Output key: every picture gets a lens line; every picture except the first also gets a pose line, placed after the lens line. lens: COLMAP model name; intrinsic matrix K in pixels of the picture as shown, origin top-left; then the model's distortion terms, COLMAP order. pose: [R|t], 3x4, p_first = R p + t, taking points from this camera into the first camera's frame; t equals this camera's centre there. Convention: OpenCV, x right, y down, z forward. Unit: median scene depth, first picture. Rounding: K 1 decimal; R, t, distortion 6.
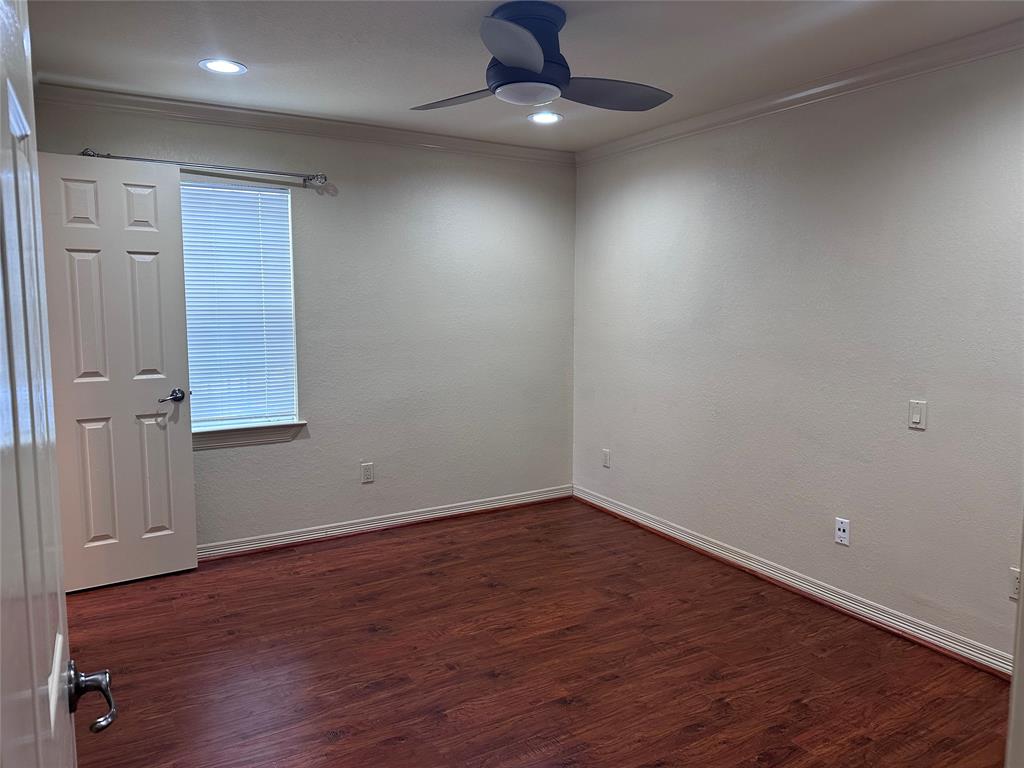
lens RADIAL K [[721.2, 0, 512.0], [0, 721.2, 384.0], [0, 0, 1]] dist [-0.023748, -0.005200]
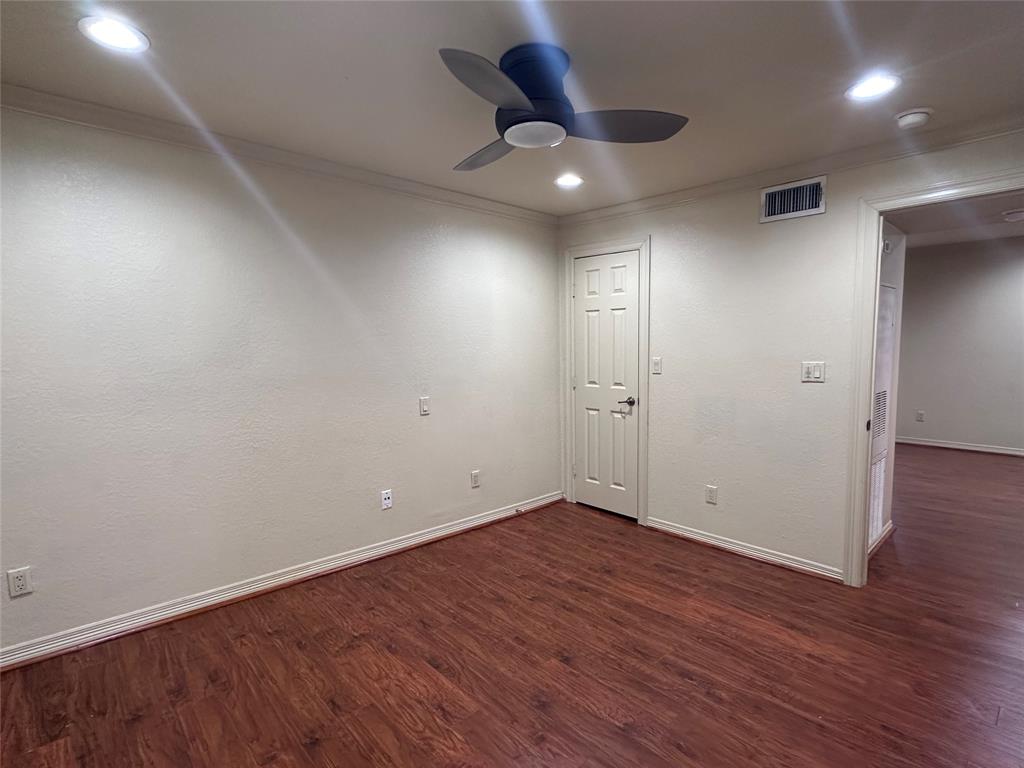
lens RADIAL K [[518.7, 0, 511.0], [0, 518.7, 387.9], [0, 0, 1]] dist [-0.002609, 0.001543]
pose [[-0.214046, -0.088010, 0.972851, -0.627840], [0.116150, 0.986574, 0.114806, -0.110733], [-0.969894, 0.137570, -0.200950, 1.038864]]
